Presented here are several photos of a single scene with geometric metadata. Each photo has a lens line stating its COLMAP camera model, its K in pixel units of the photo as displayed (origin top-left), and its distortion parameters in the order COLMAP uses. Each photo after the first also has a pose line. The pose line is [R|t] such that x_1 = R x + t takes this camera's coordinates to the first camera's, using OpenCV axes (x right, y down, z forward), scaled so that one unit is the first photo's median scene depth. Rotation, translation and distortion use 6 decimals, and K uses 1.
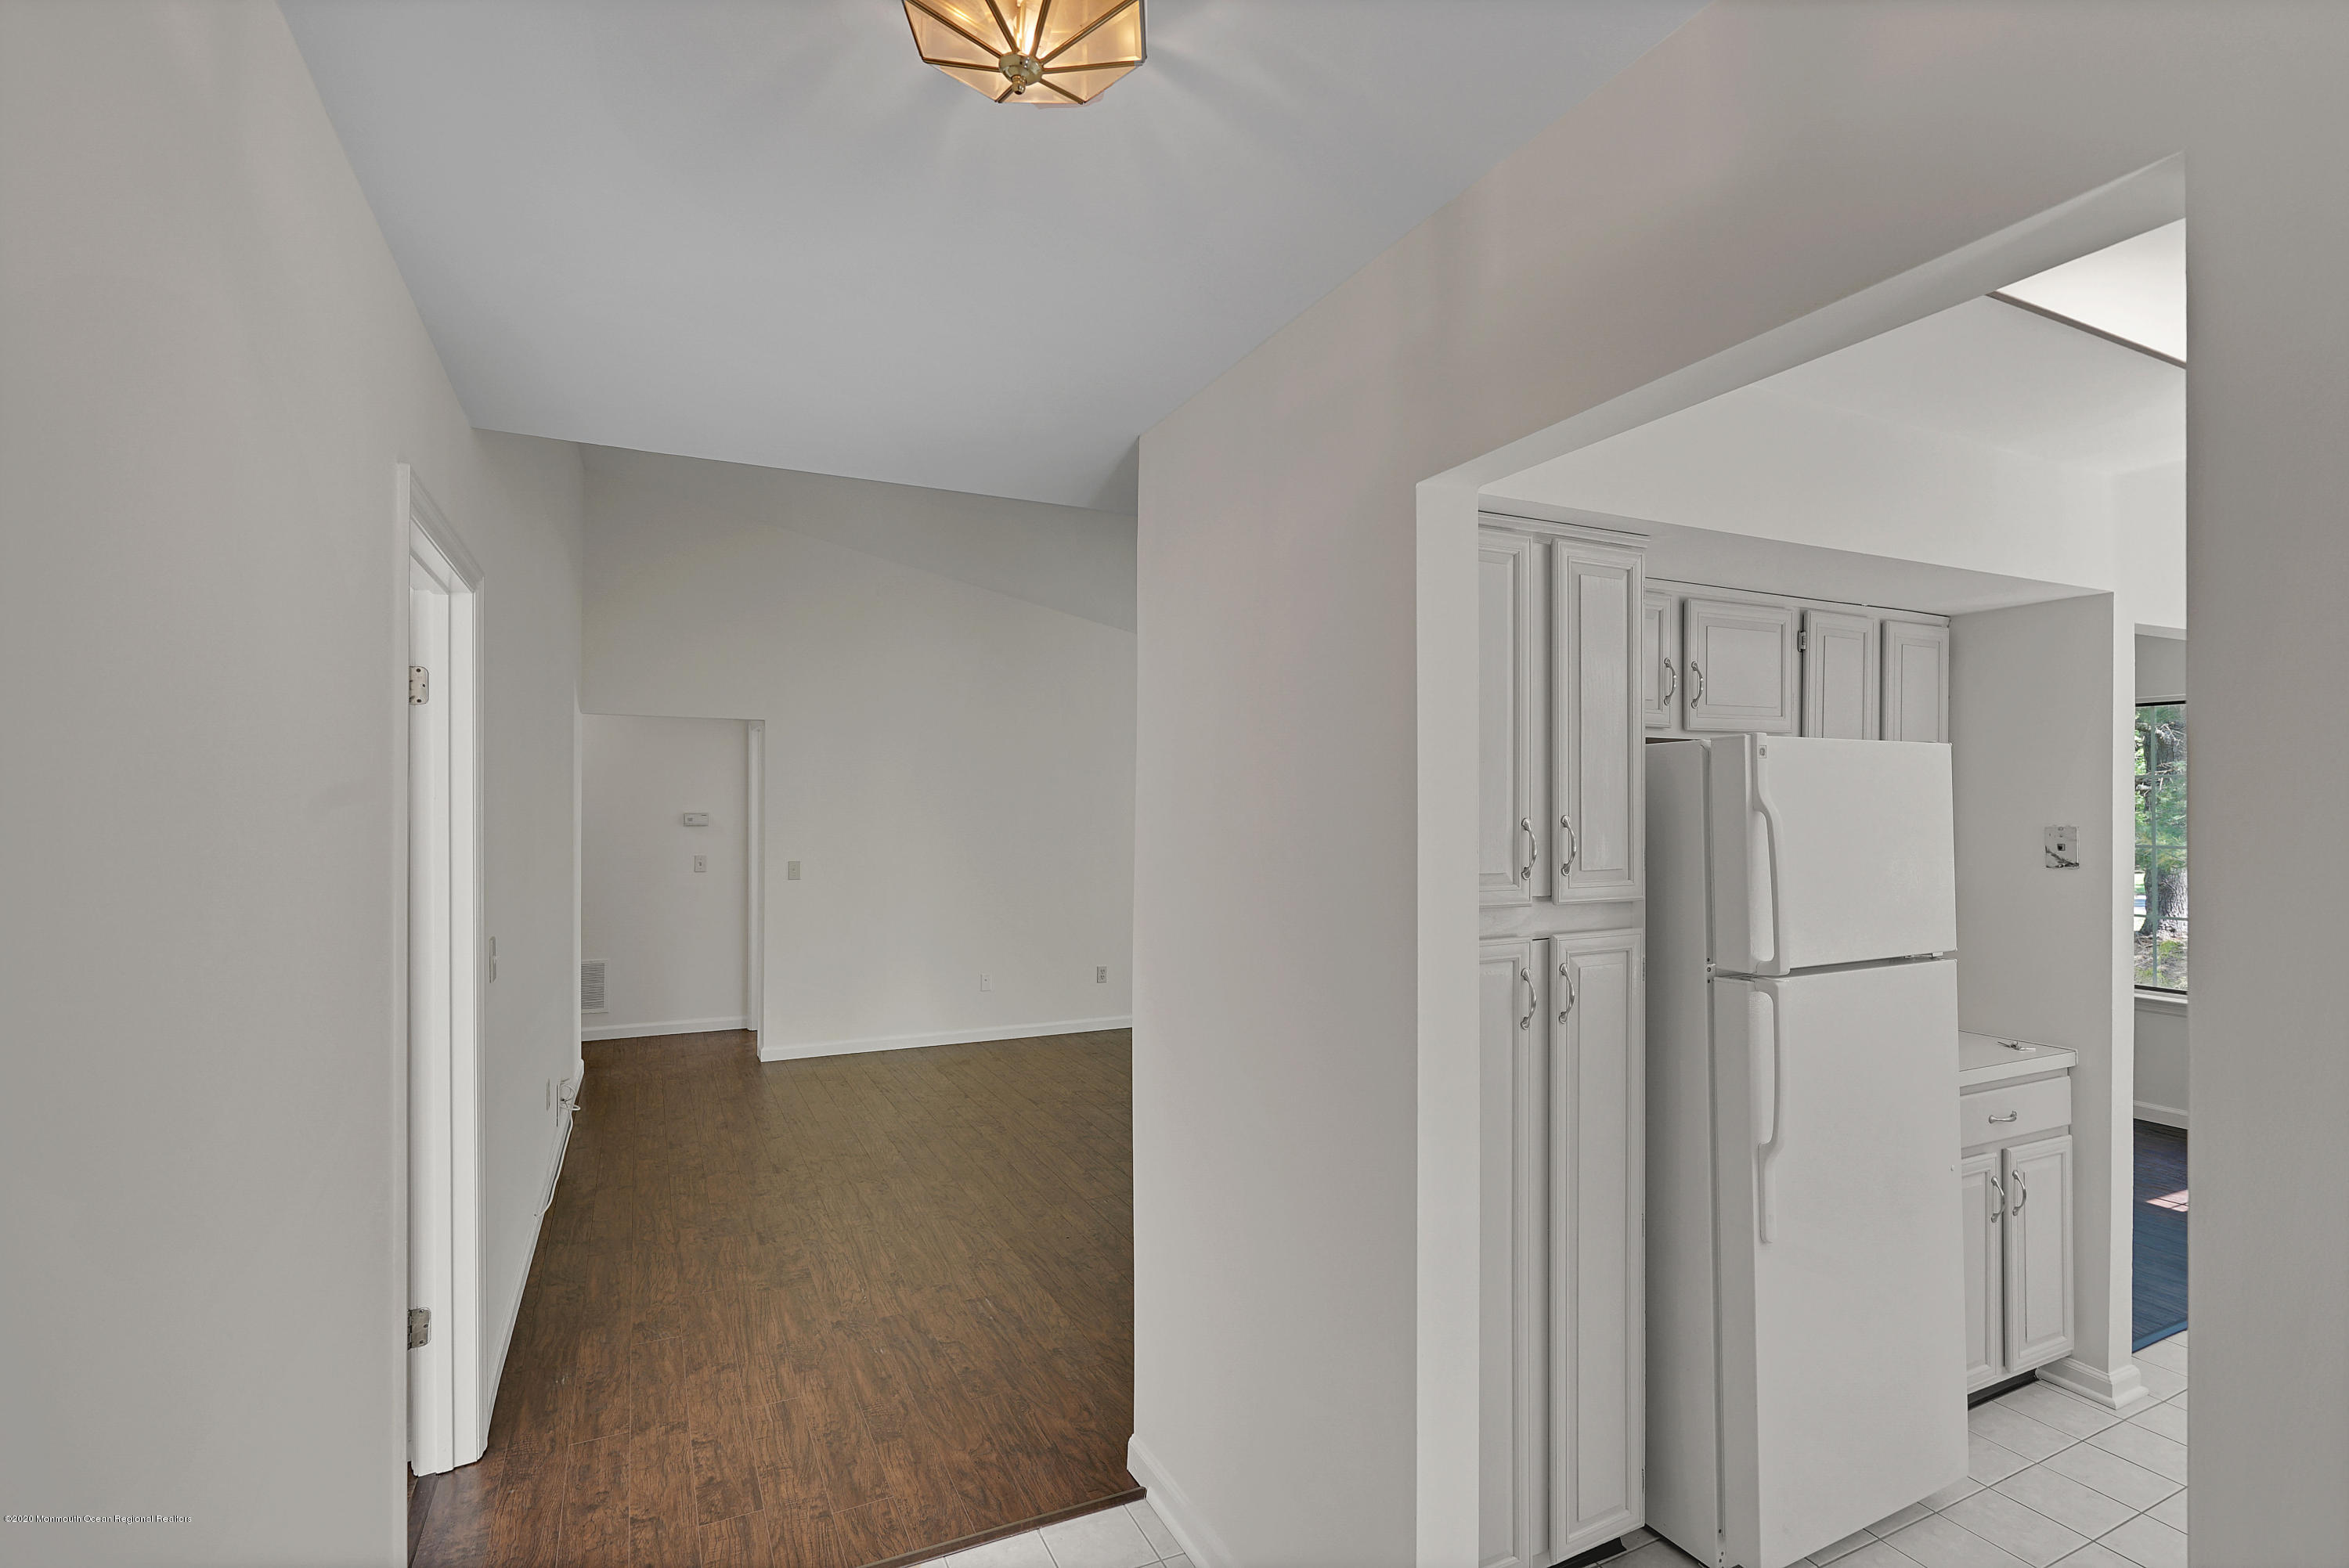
lens RADIAL K [[1076.9, 0, 1175.0], [0, 1076.9, 797.7], [0, 0, 1]] dist [-0.002169, 0.000928]
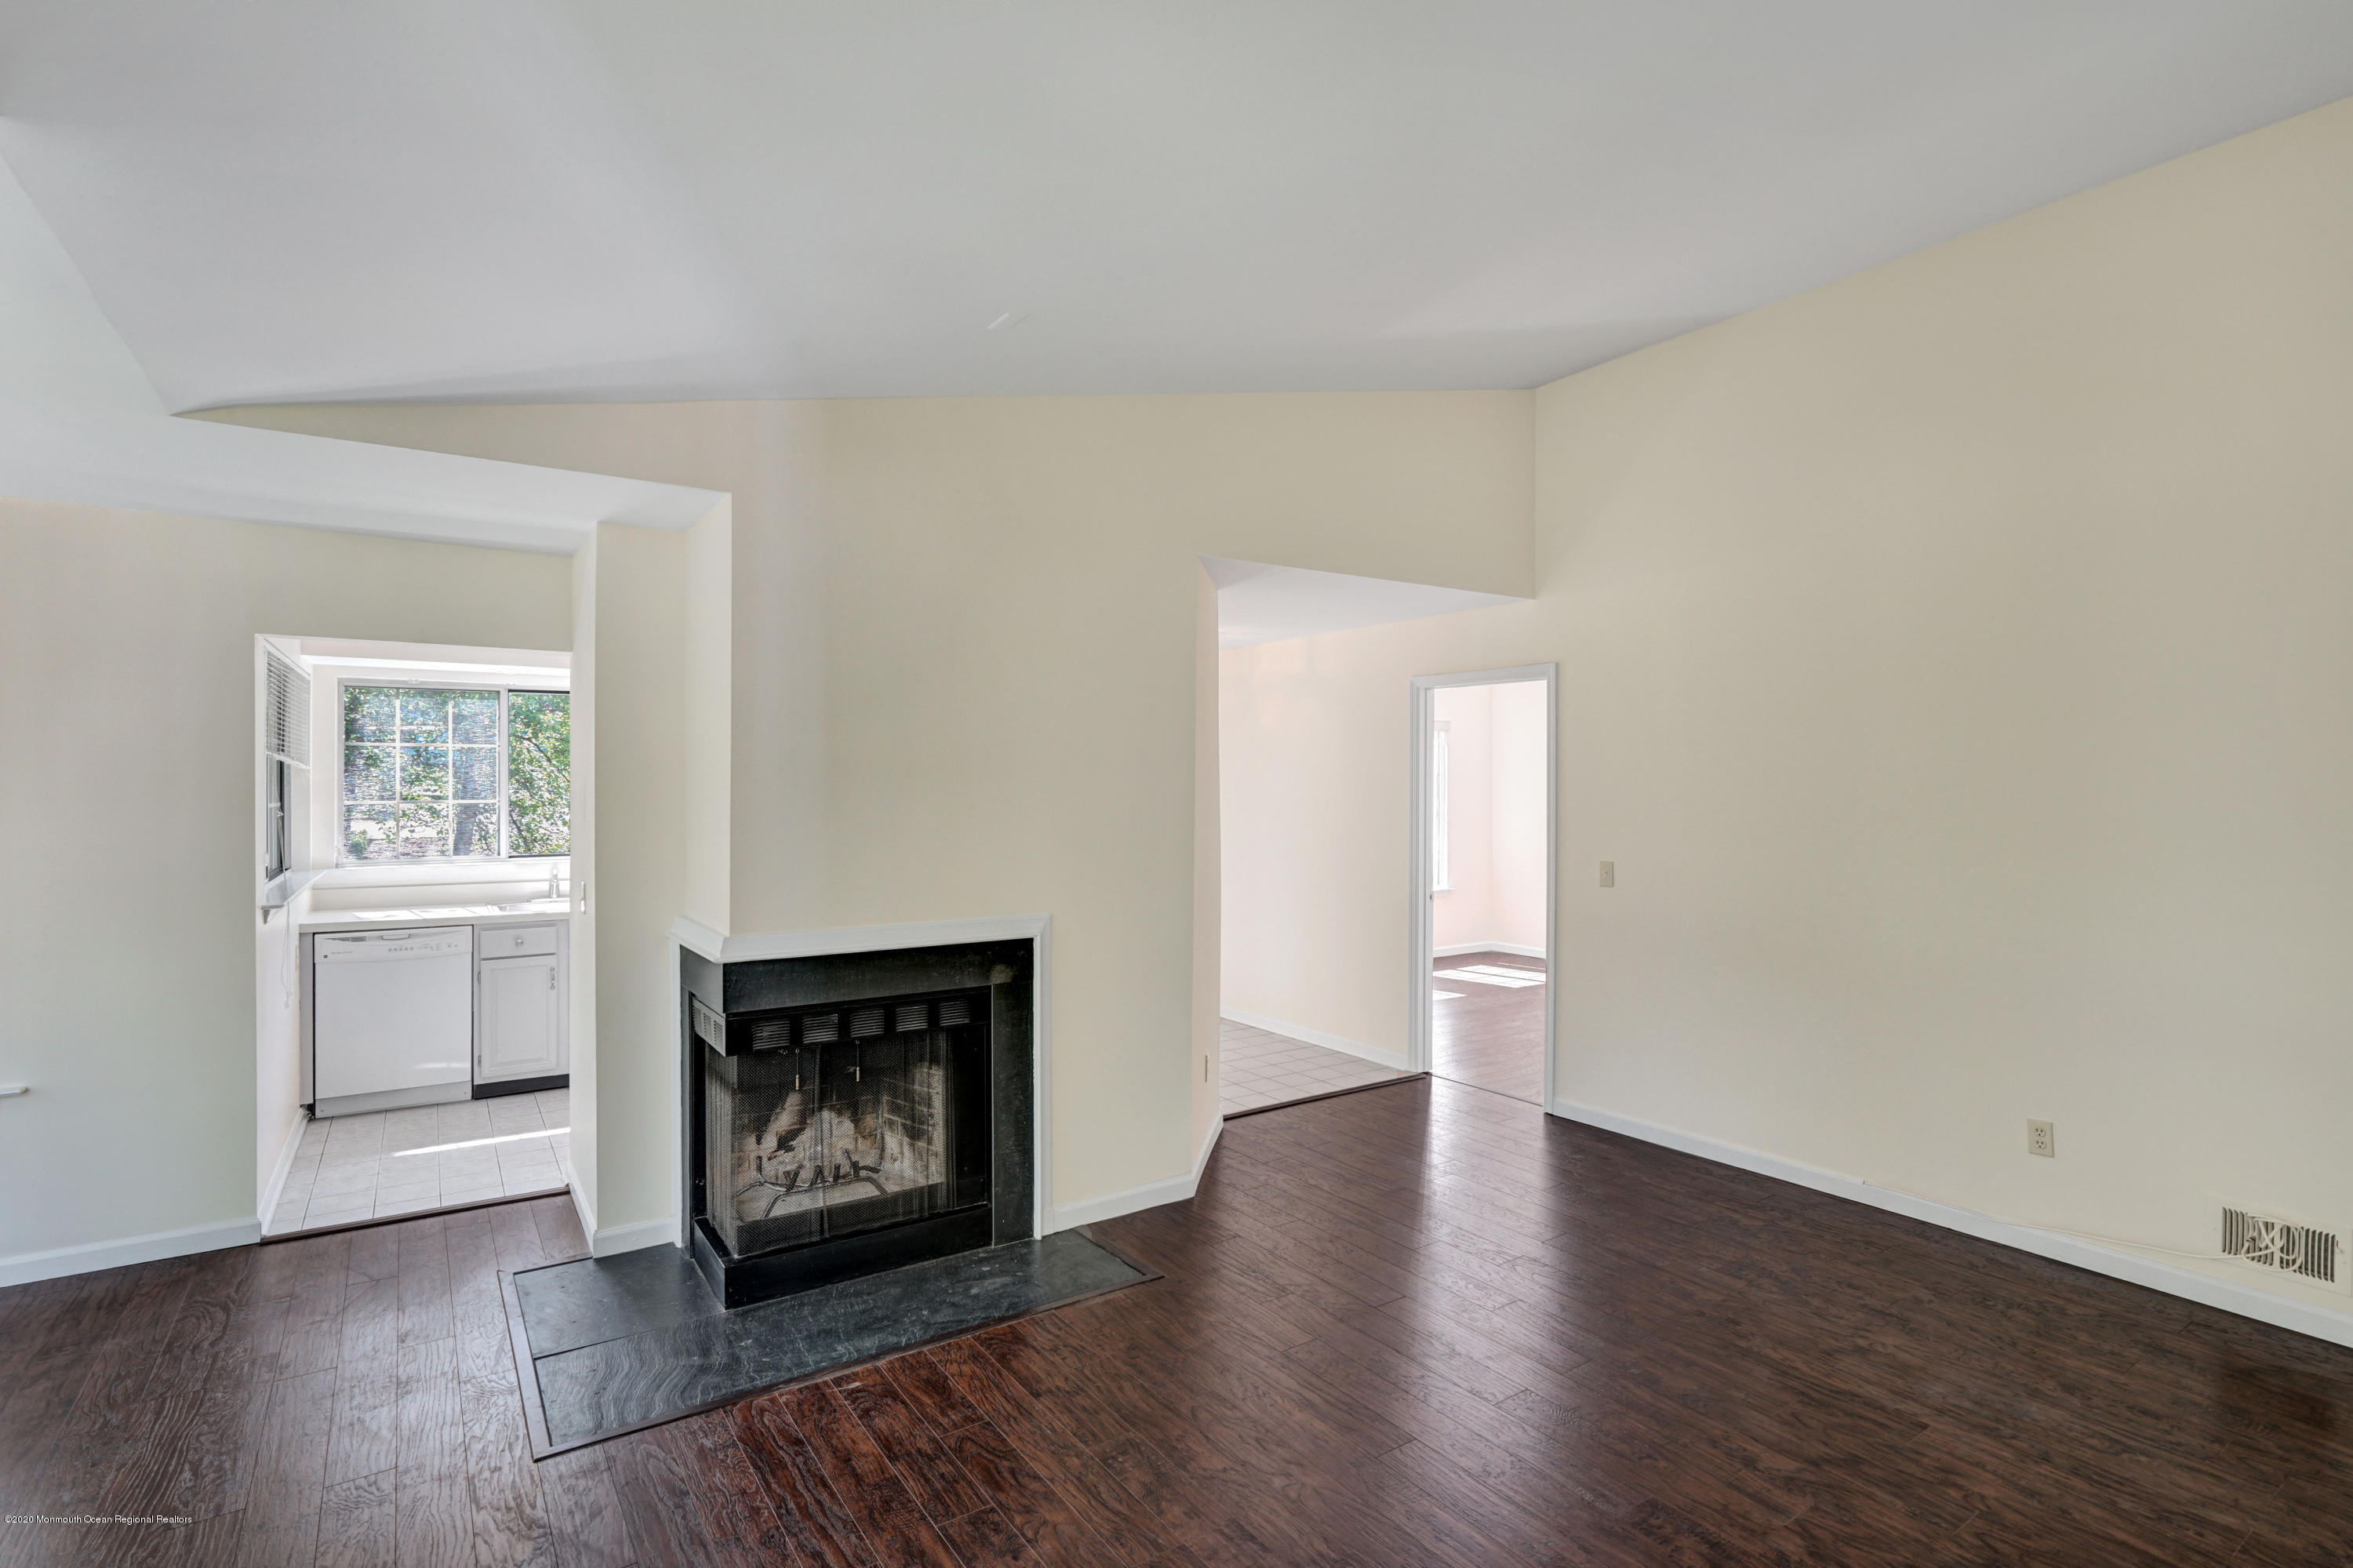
lens RADIAL K [[1132.6, 0, 1165.2], [0, 1132.6, 779.2], [0, 0, 1]] dist [-0.009128, 0.001834]
pose [[-0.991549, -0.002676, -0.129704, 0.272474], [-0.001570, 0.999962, -0.008628, 0.012352], [0.129722, -0.008352, -0.991515, 2.469022]]
